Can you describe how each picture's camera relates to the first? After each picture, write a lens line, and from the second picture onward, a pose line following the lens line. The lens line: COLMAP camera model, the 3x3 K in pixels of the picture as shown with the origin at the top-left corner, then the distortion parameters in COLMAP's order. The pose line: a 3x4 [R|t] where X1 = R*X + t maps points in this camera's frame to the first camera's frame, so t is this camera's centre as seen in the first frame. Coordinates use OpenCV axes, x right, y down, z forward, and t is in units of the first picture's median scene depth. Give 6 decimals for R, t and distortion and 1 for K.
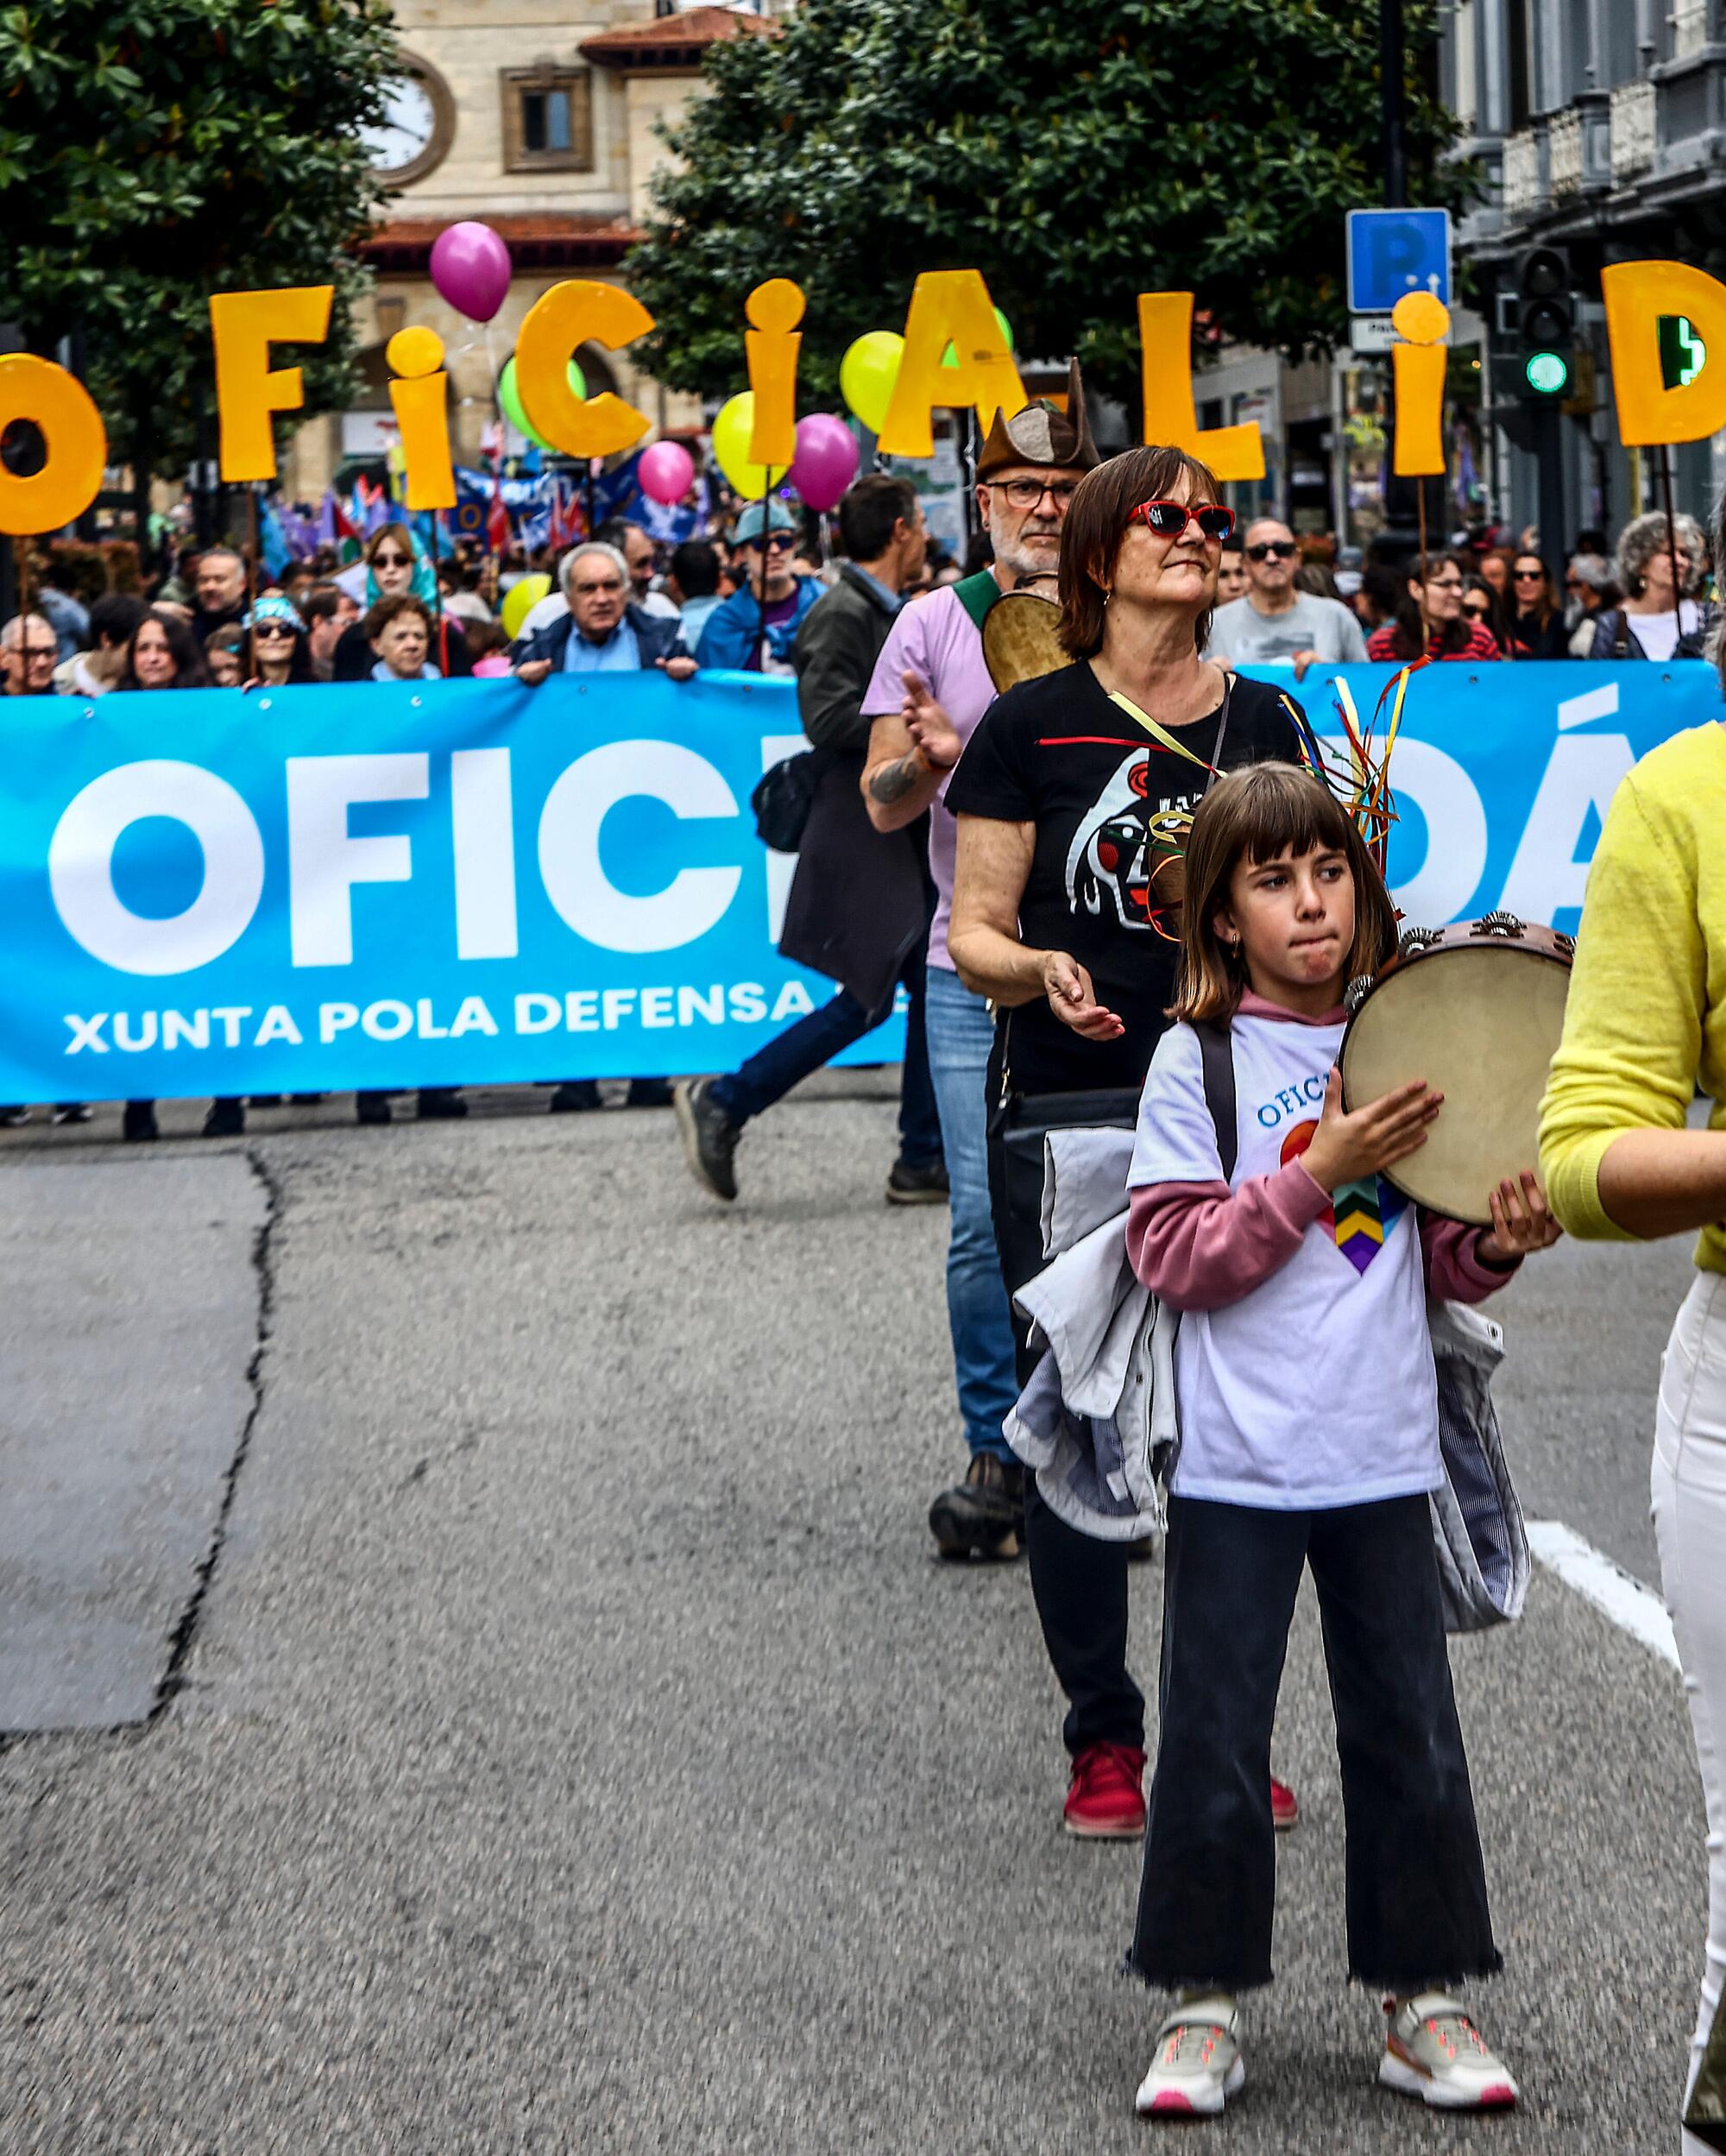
lens RADIAL K [[7187.2, 0, 845.8], [0, 7187.2, 1072.8], [0, 0, 1]] dist [-0.086946, 0.000000]
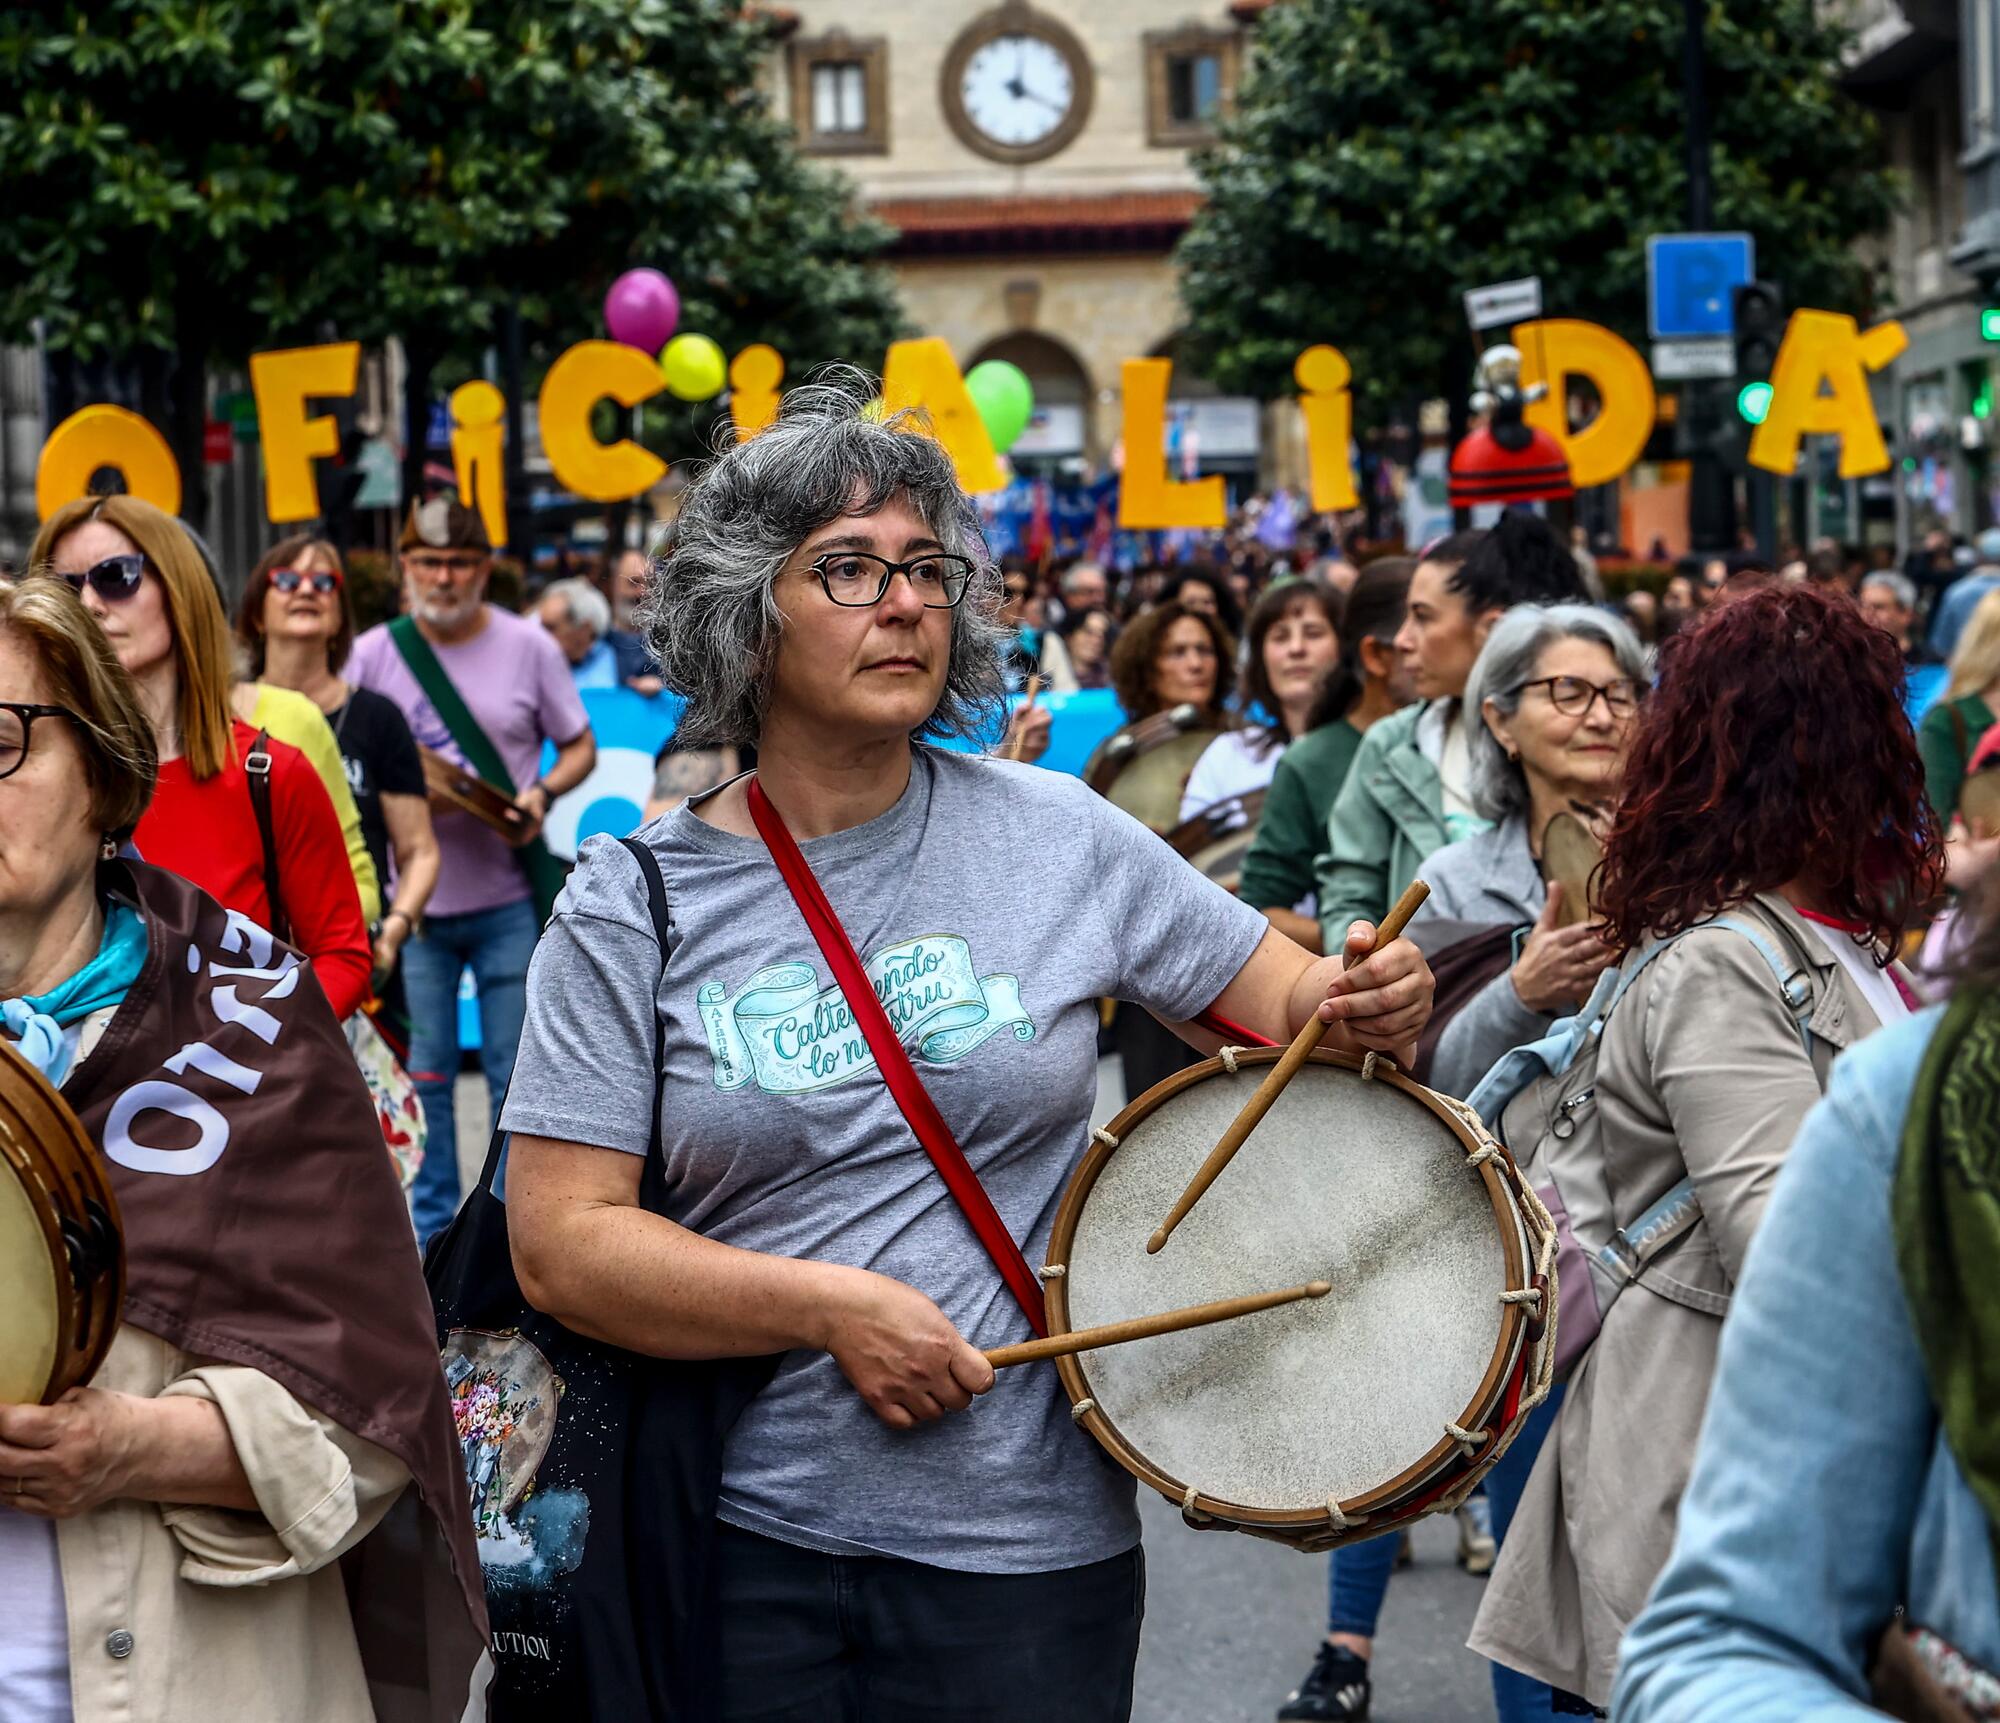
lens RADIAL K [[7950.2, 0, 1005.3], [0, 7950.2, 864.2], [0, 0, 1]] dist [-0.114291, 0.000000]
pose [[0.997601, 0.005323, -0.069022, 0.043033], [-0.007654, 0.999408, -0.033552, 0.004894], [0.068803, 0.034000, 0.997051, -0.090430]]
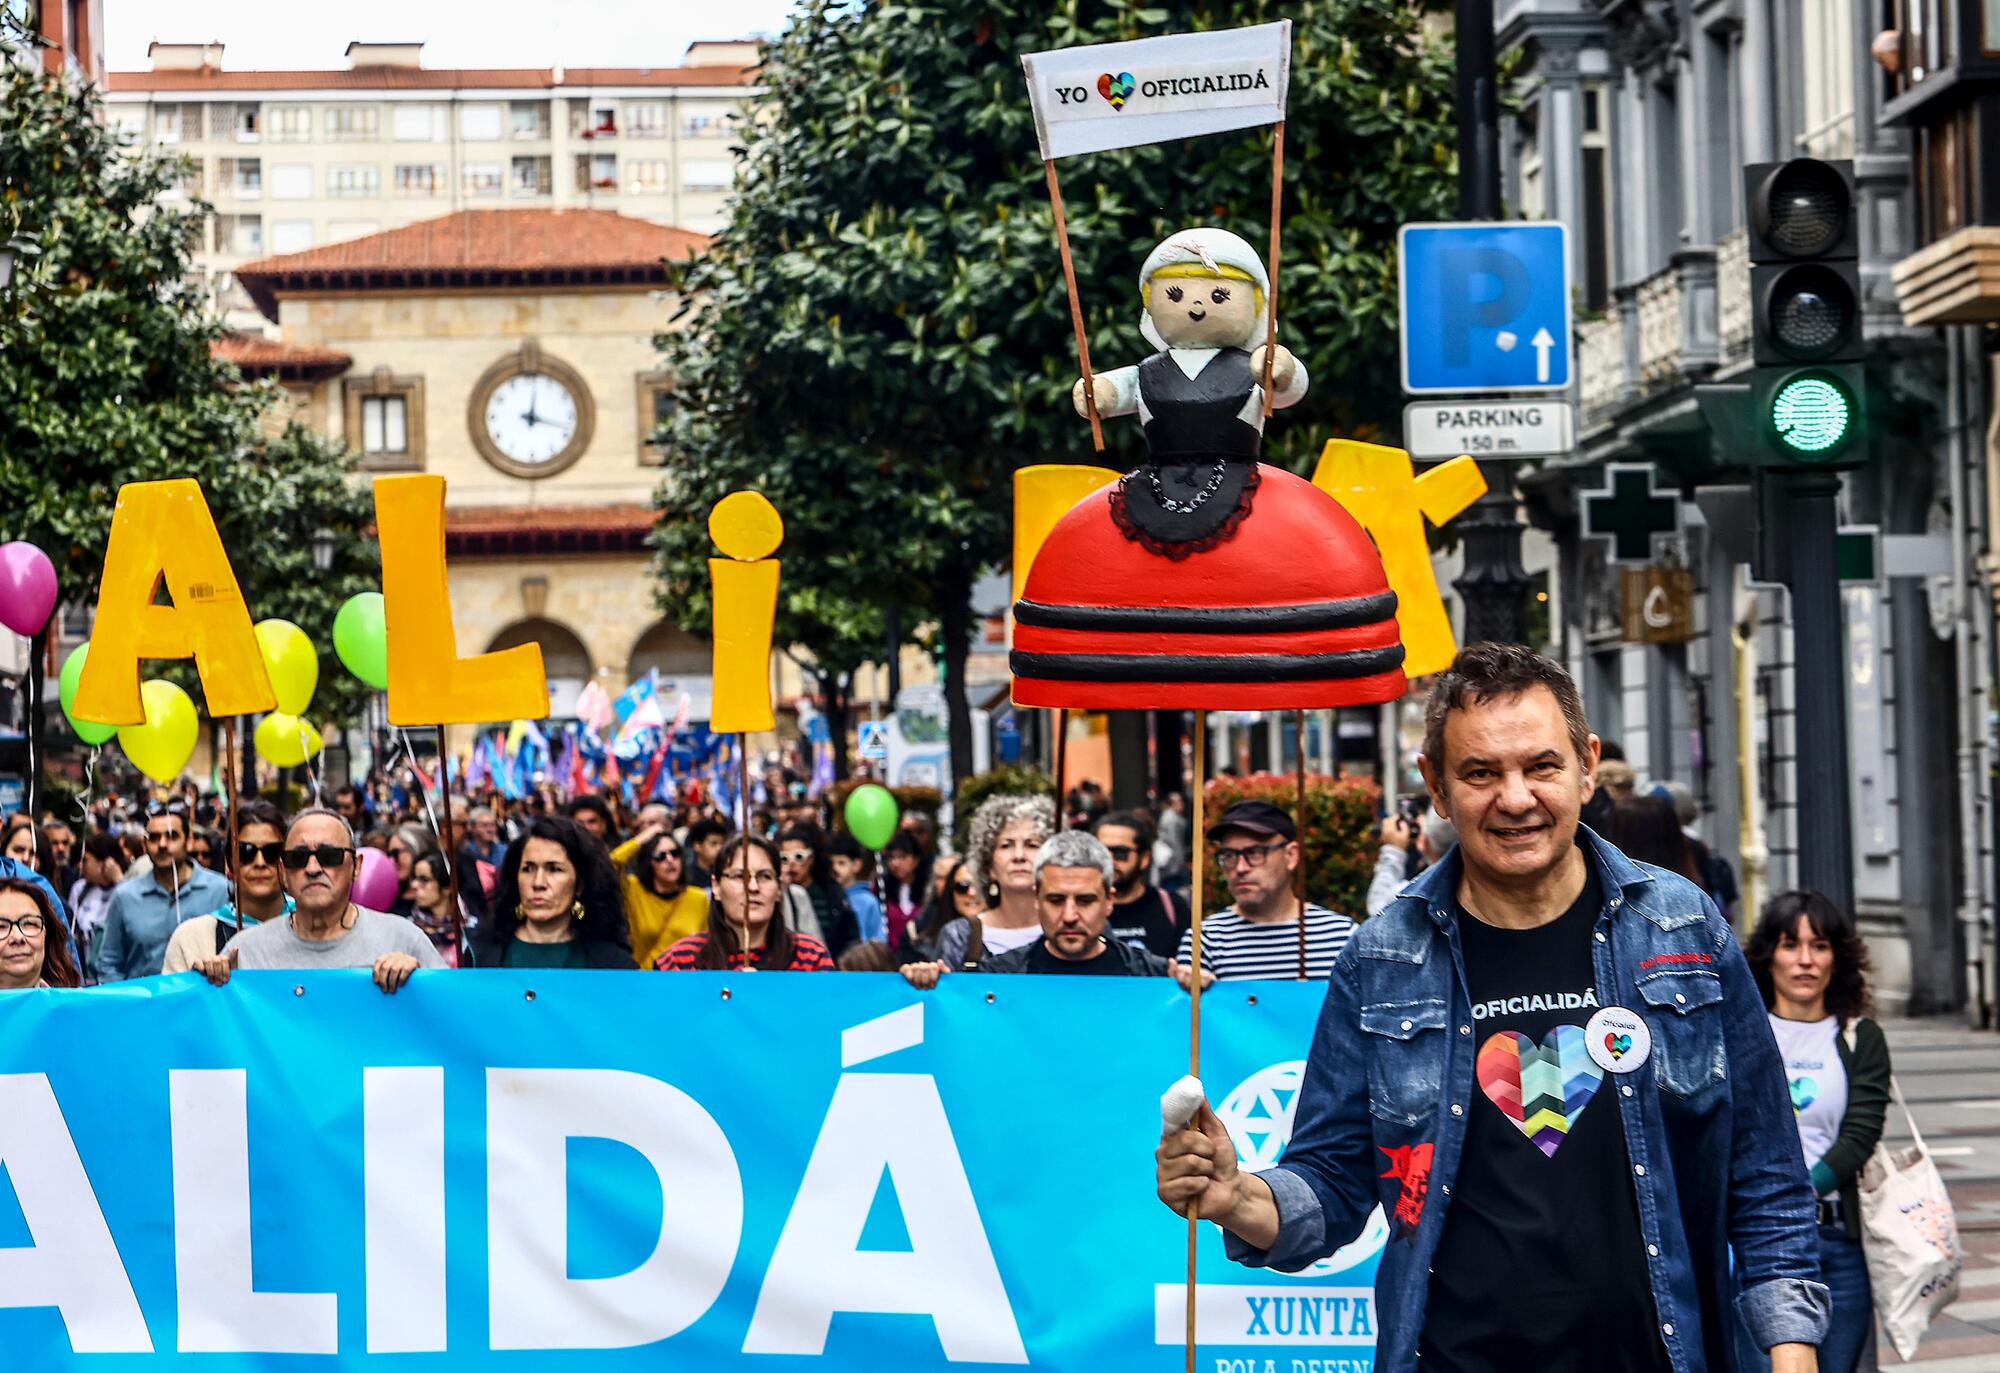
lens RADIAL K [[6230.6, 0, 1011.5], [0, 6230.6, 683.2], [0, 0, 1]] dist [-0.048298, 0.000000]
pose [[0.999950, 0.006351, 0.007679, 0.025537], [-0.005613, 0.995687, -0.092604, -0.025293], [-0.008234, 0.092556, 0.995673, 0.367061]]
